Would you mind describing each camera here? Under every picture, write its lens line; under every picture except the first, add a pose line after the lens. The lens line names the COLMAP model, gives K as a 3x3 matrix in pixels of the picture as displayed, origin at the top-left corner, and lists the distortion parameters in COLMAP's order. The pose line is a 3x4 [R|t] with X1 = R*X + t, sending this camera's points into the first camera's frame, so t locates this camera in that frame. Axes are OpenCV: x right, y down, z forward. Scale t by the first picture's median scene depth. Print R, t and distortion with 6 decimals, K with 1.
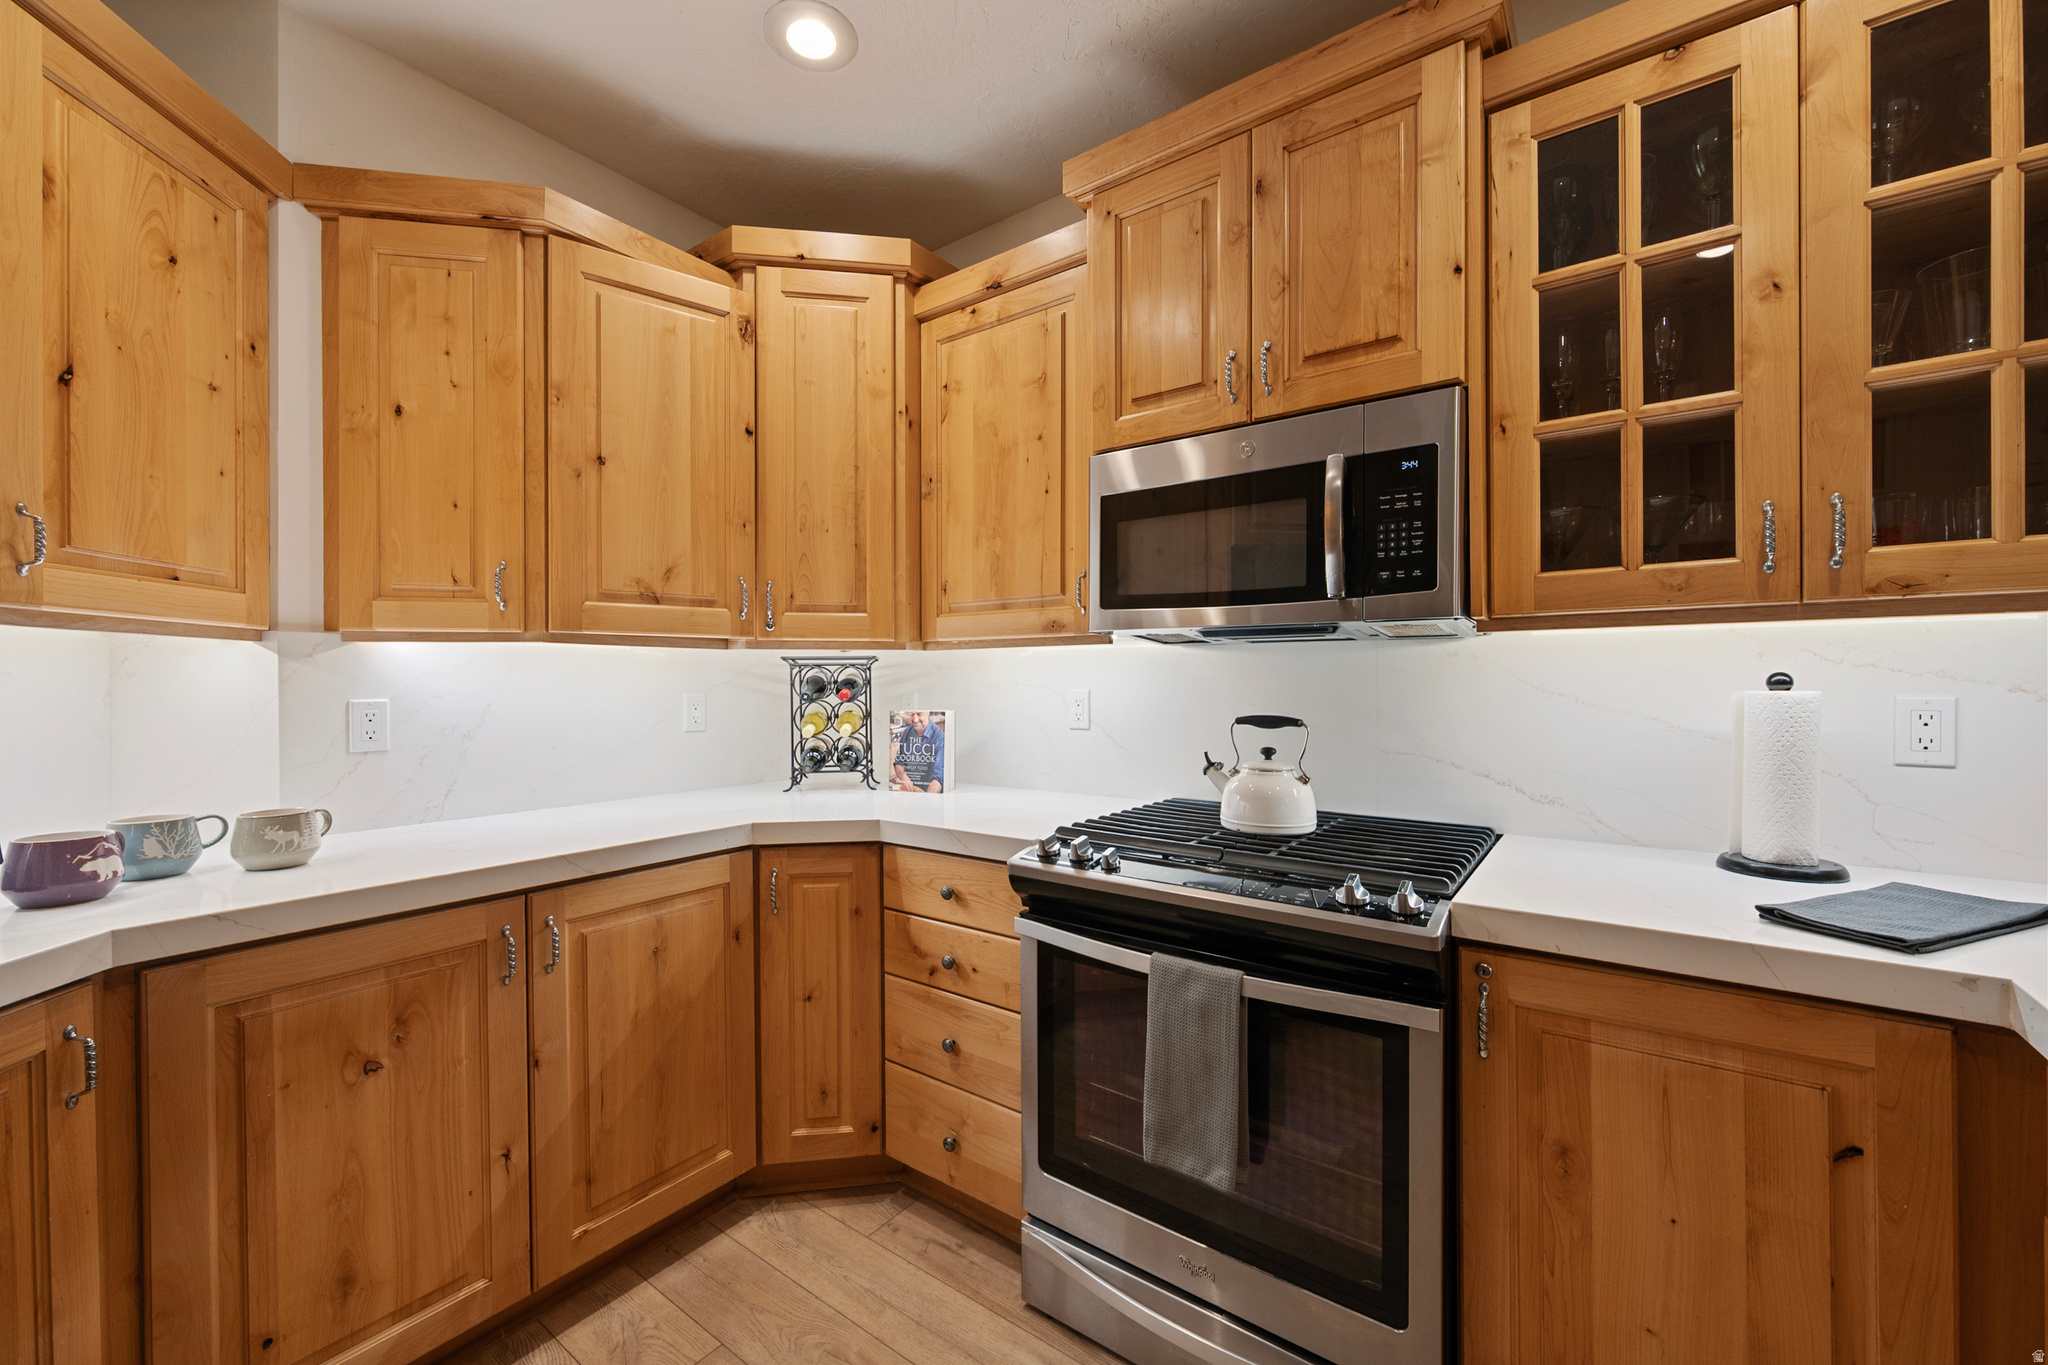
lens RADIAL K [[804.4, 0, 1027.0], [0, 804.4, 687.2], [0, 0, 1]] dist [-0.002522, 0.000631]
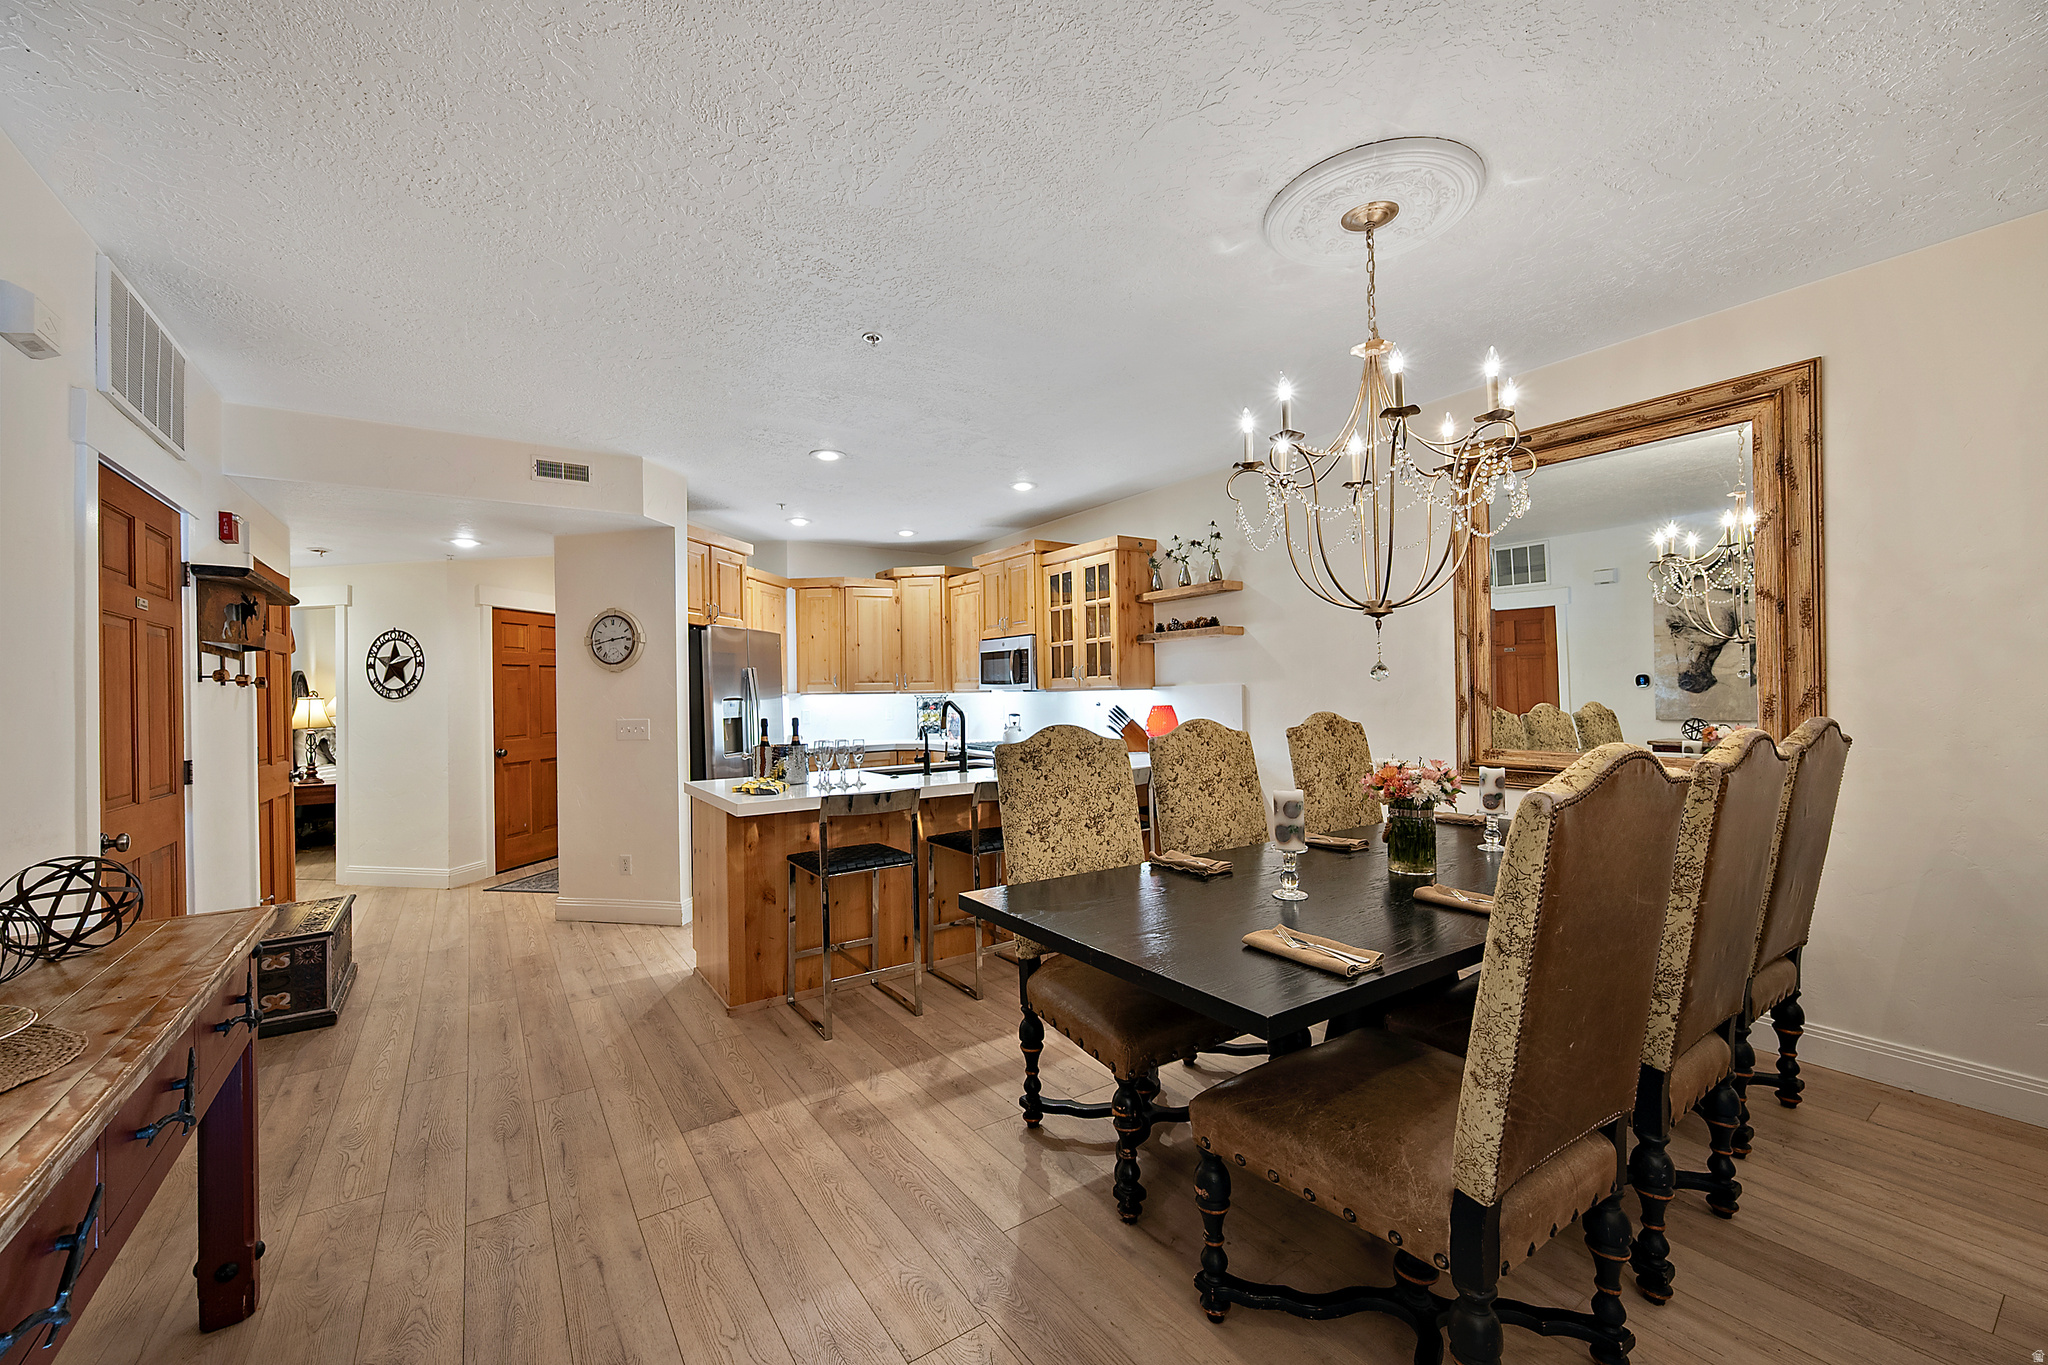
lens RADIAL K [[804.4, 0, 1022.0], [0, 804.4, 684.7], [0, 0, 1]] dist [-0.002522, 0.000631]
pose [[0.943903, -0.015544, -0.329857, 1.434977], [0.011017, 0.999818, -0.015588, -0.036456], [0.330039, 0.011080, 0.943902, -2.302155]]
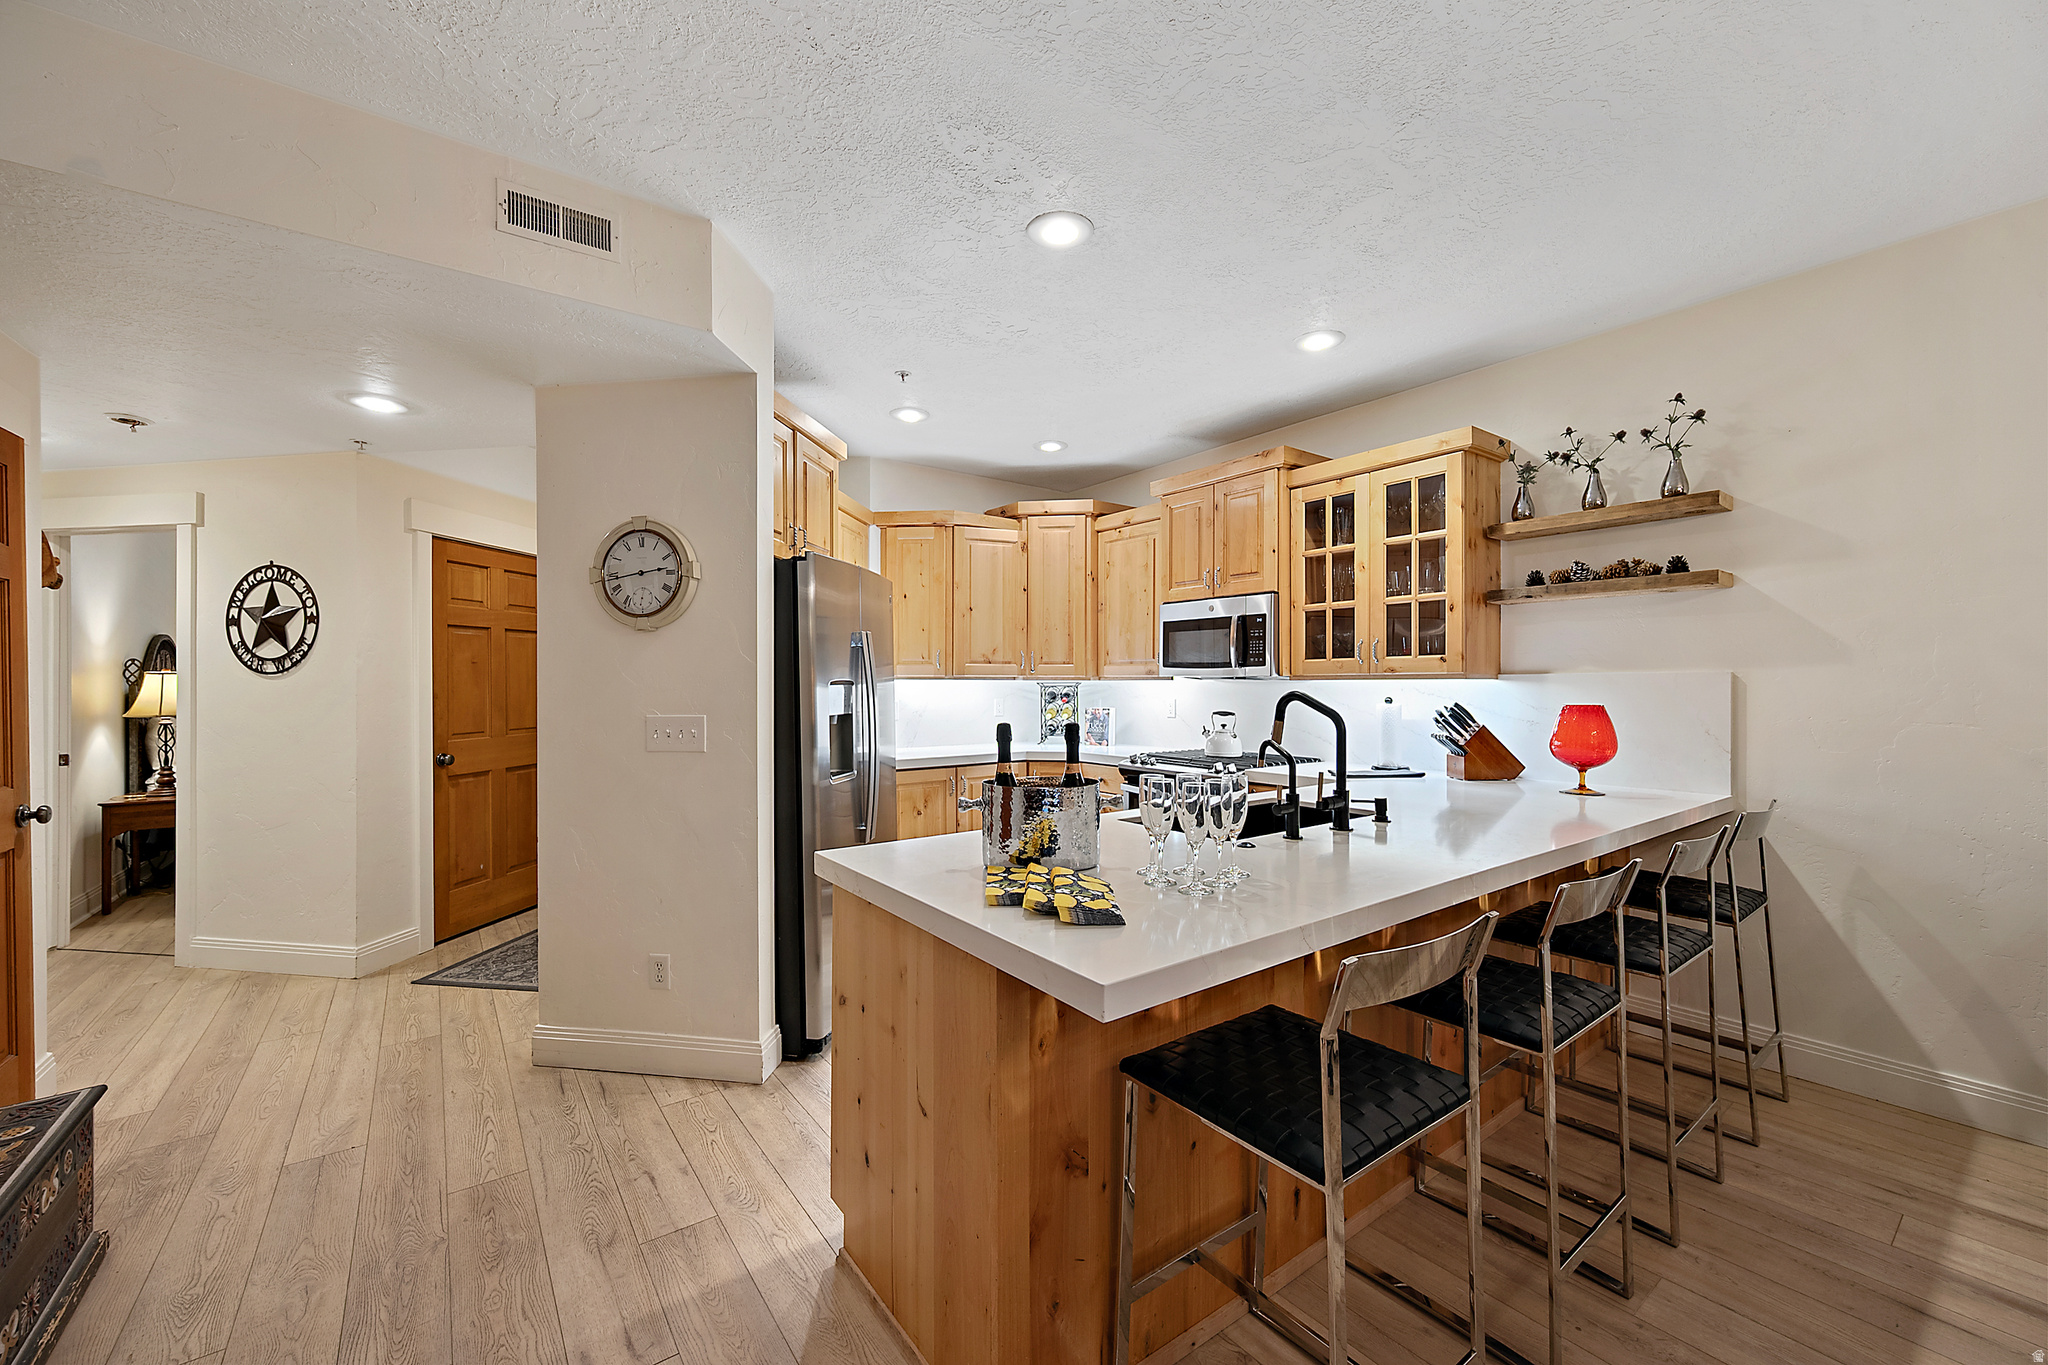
lens RADIAL K [[804.4, 0, 1022.8], [0, 804.4, 684.8], [0, 0, 1]] dist [-0.002522, 0.000631]
pose [[0.954866, 0.003826, -0.297011, 0.408935], [-0.005056, 0.999982, -0.003373, -0.032929], [0.296993, 0.004722, 0.954868, -1.459991]]
